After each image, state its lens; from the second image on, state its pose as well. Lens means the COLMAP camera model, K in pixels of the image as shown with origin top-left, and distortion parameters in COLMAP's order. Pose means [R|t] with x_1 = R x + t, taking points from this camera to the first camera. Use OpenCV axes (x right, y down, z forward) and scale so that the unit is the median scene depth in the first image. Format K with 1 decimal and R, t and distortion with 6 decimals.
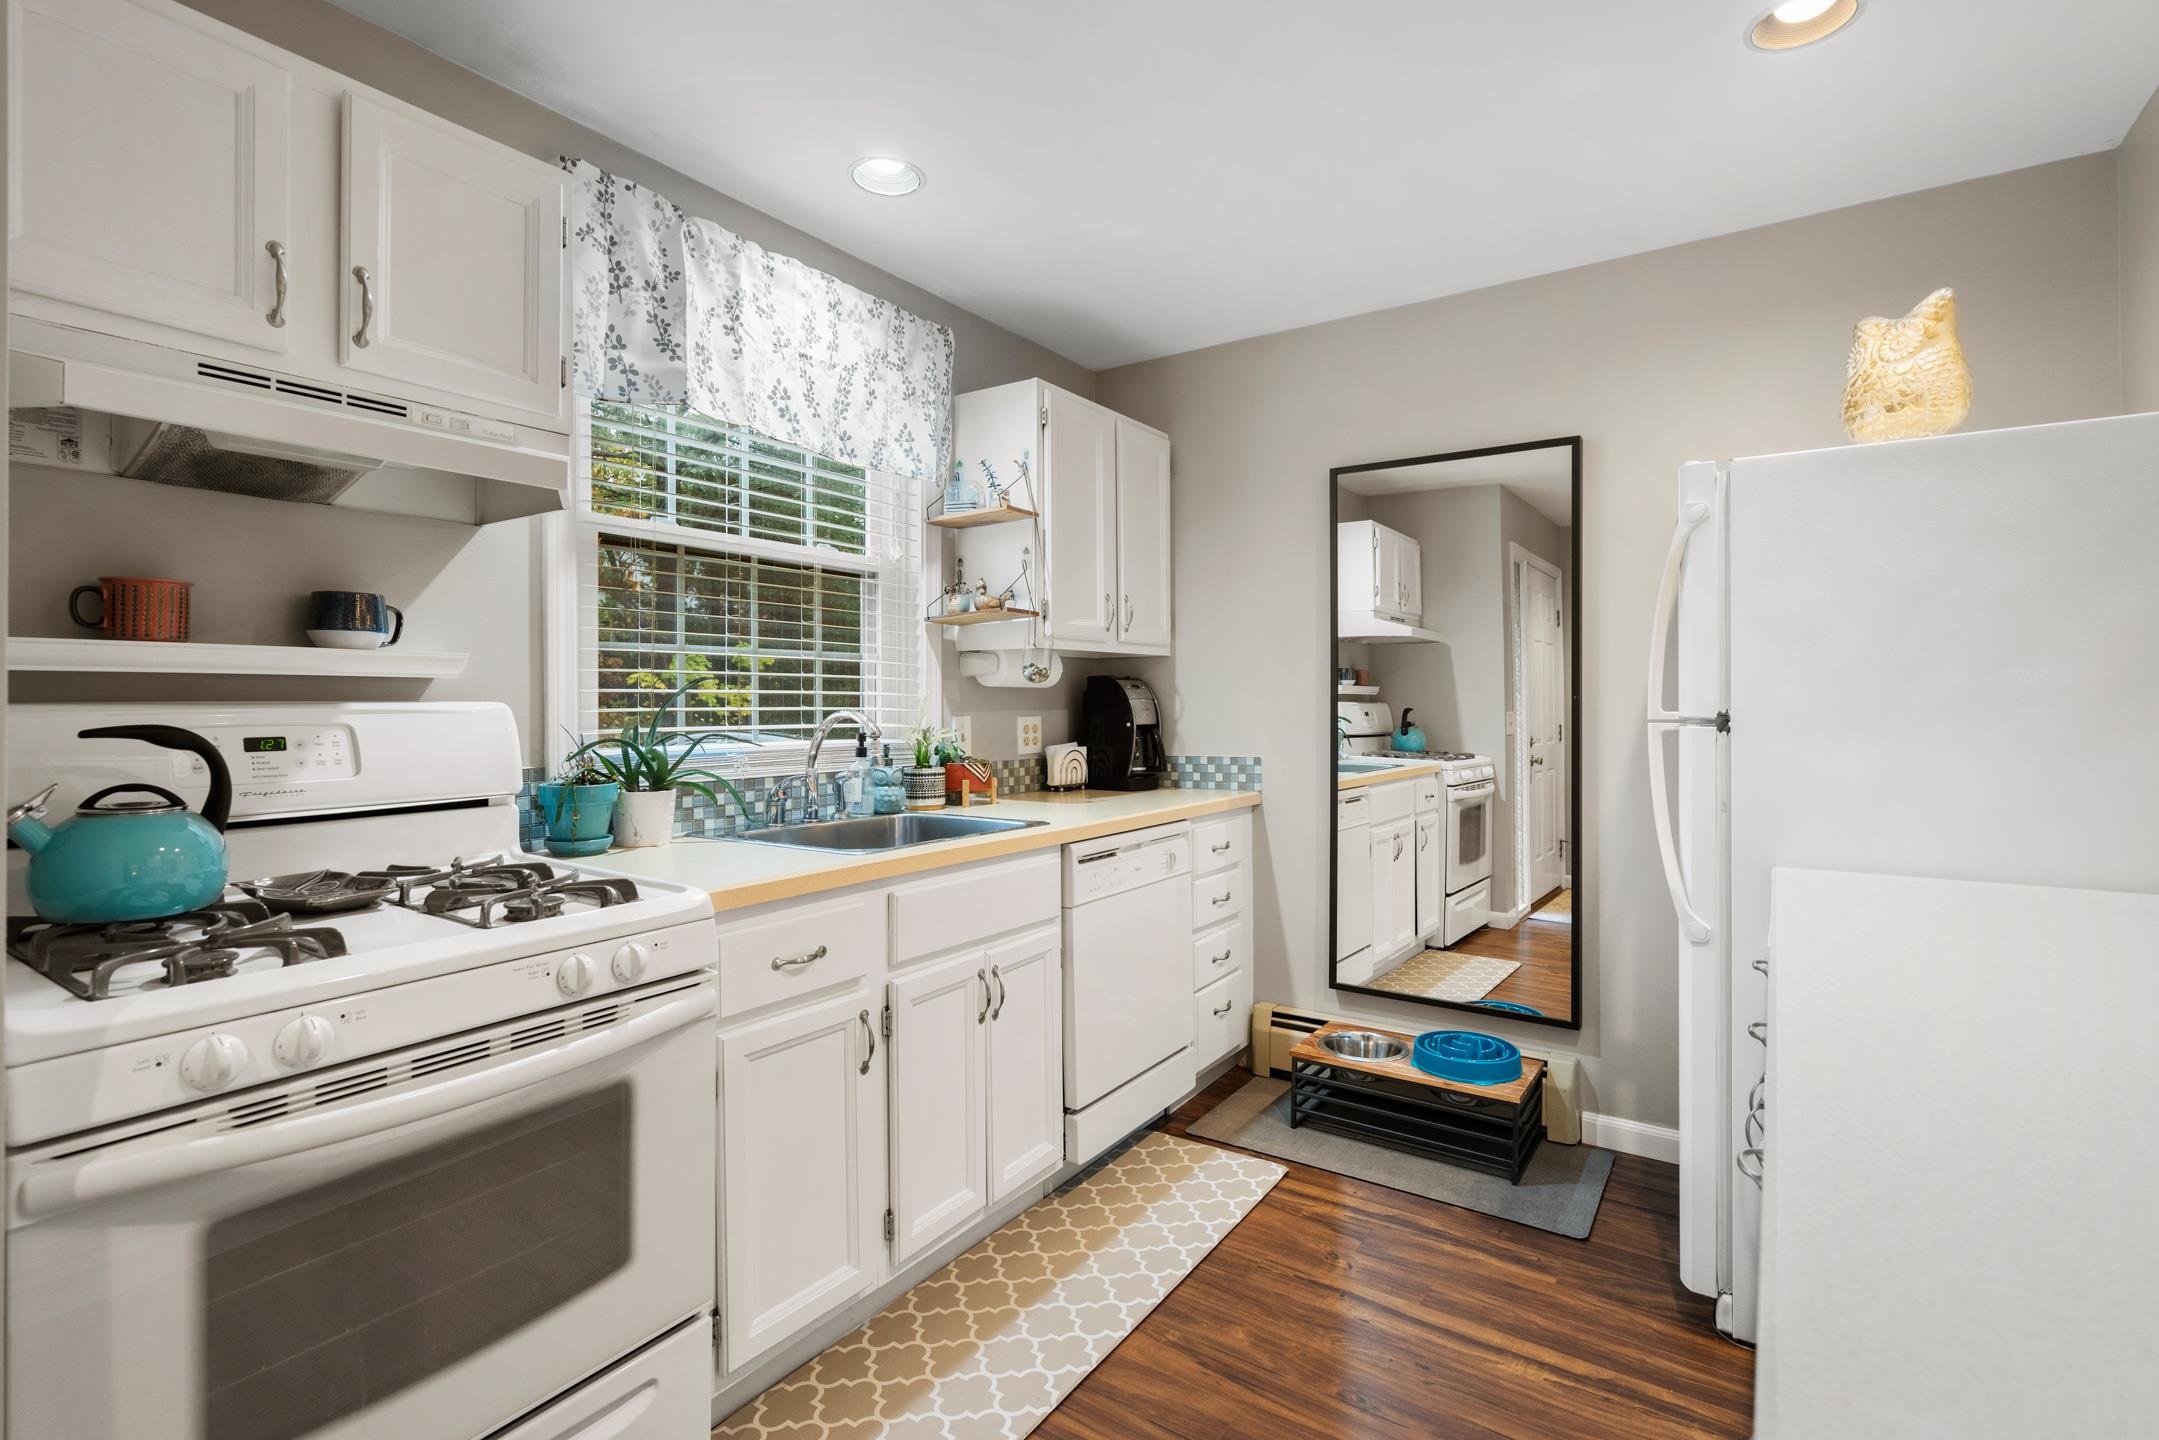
lens RADIAL K [[1003.8, 0, 1087.3], [0, 1003.8, 708.4], [0, 0, 1]] dist [-0.000676, 0.000611]
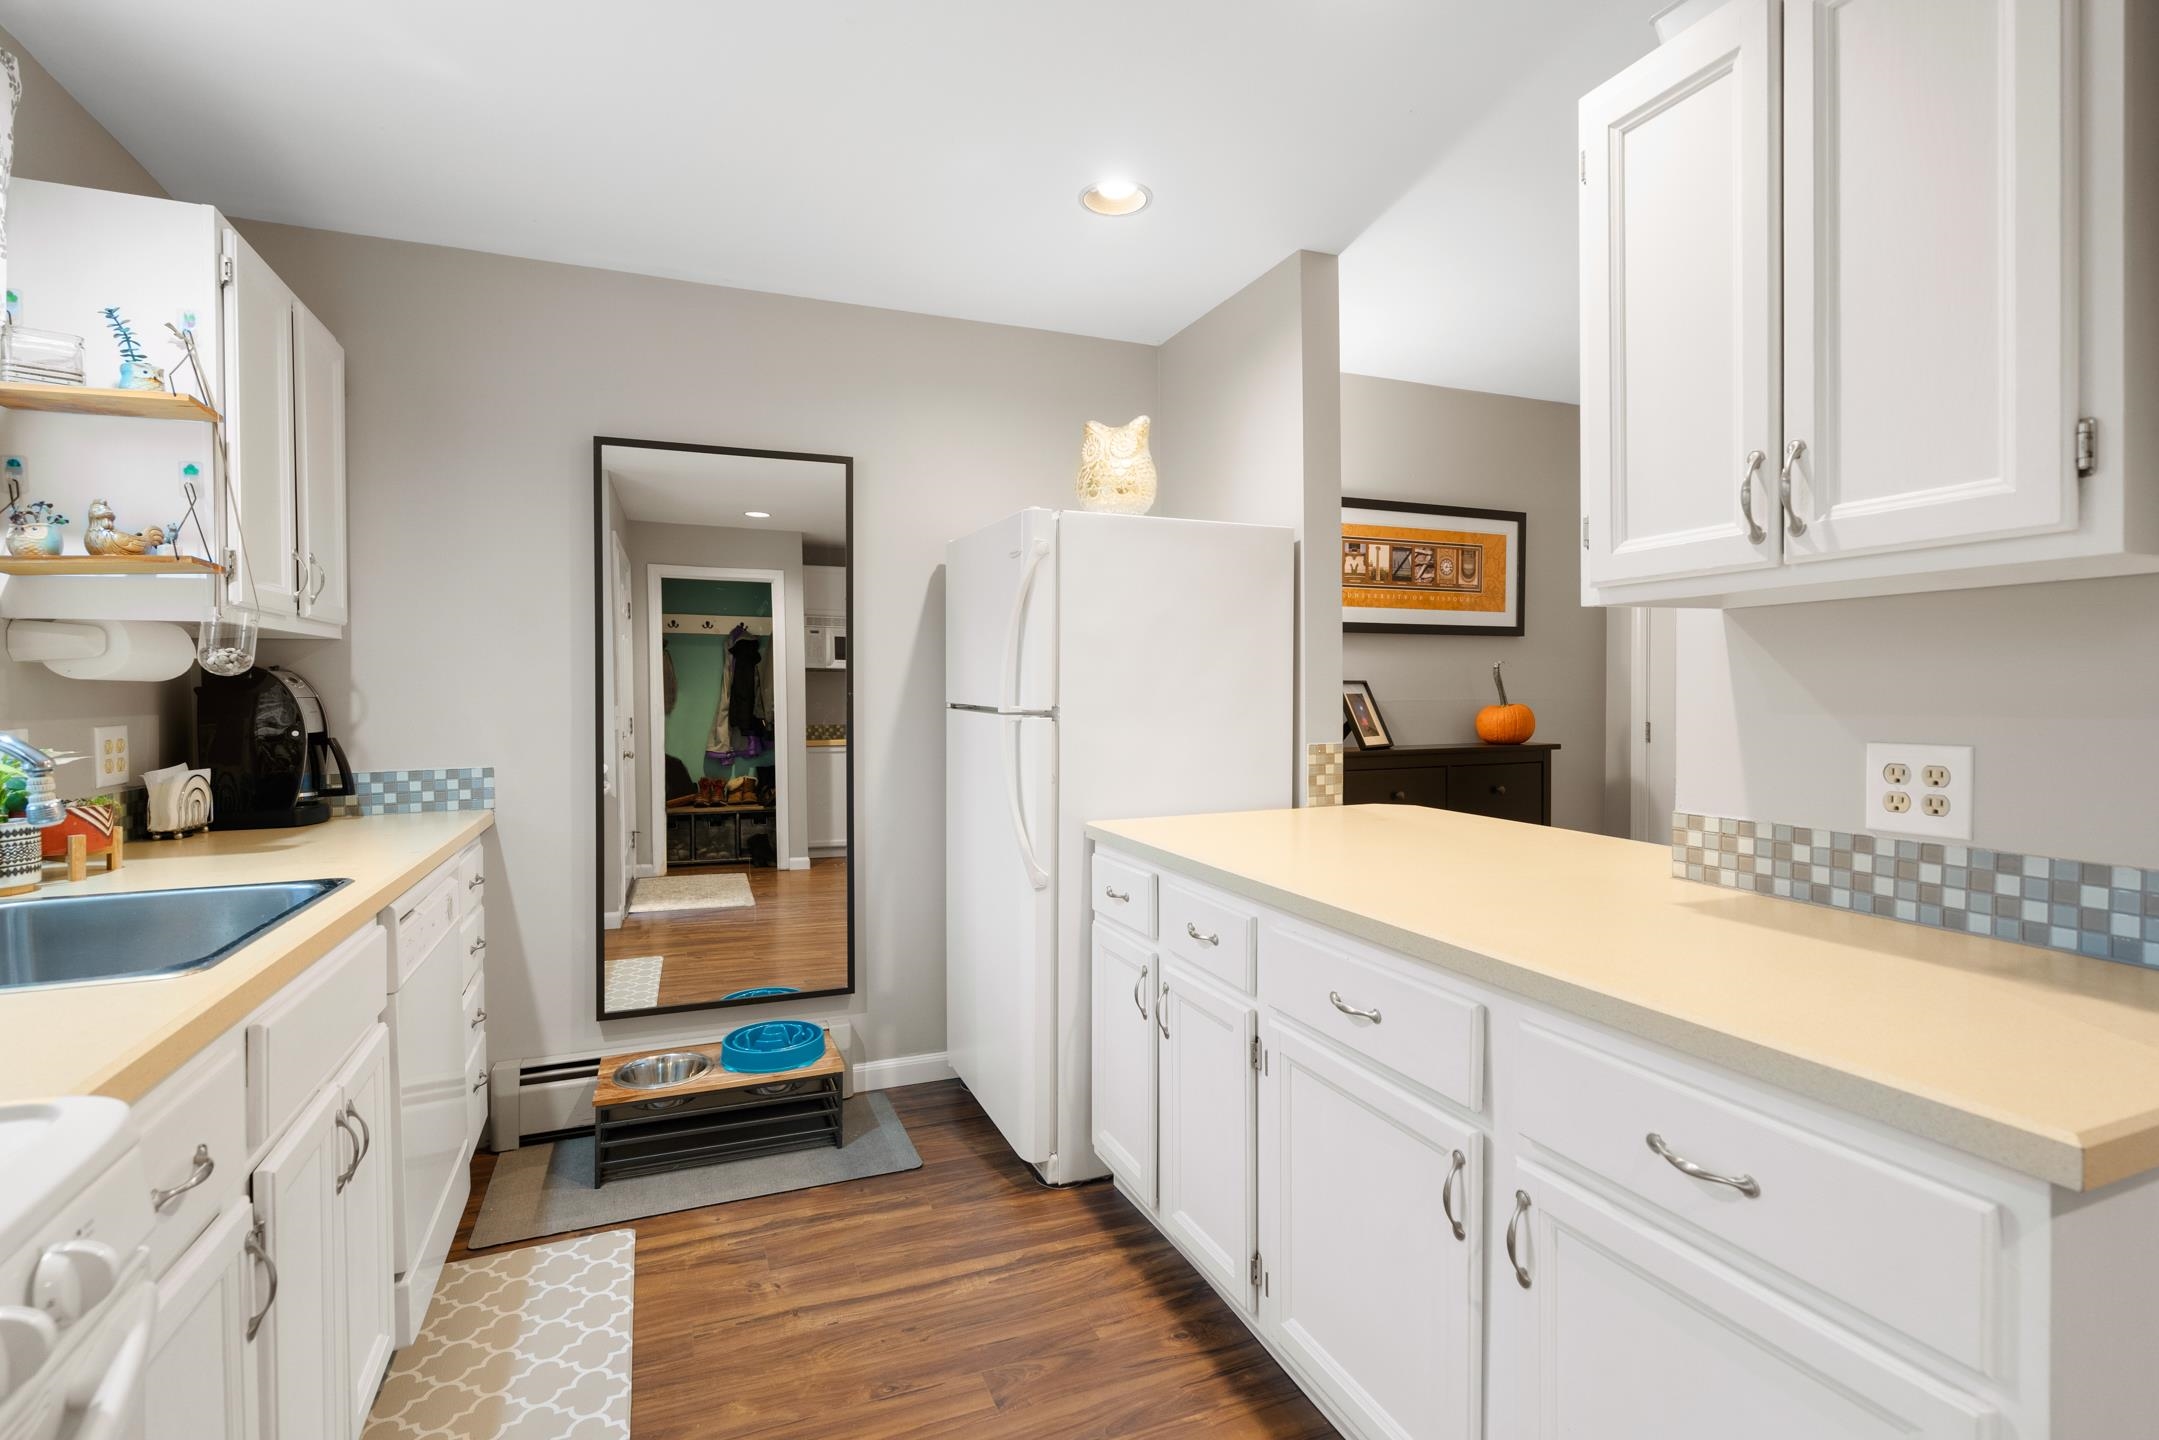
lens RADIAL K [[994.7, 0, 1069.6], [0, 994.7, 709.5], [0, 0, 1]] dist [-0.005550, 0.000523]
pose [[0.561315, -0.017157, 0.827424, -0.283330], [0.010375, 0.999852, 0.013694, -0.005862], [-0.827537, 0.000898, 0.561411, 0.183149]]
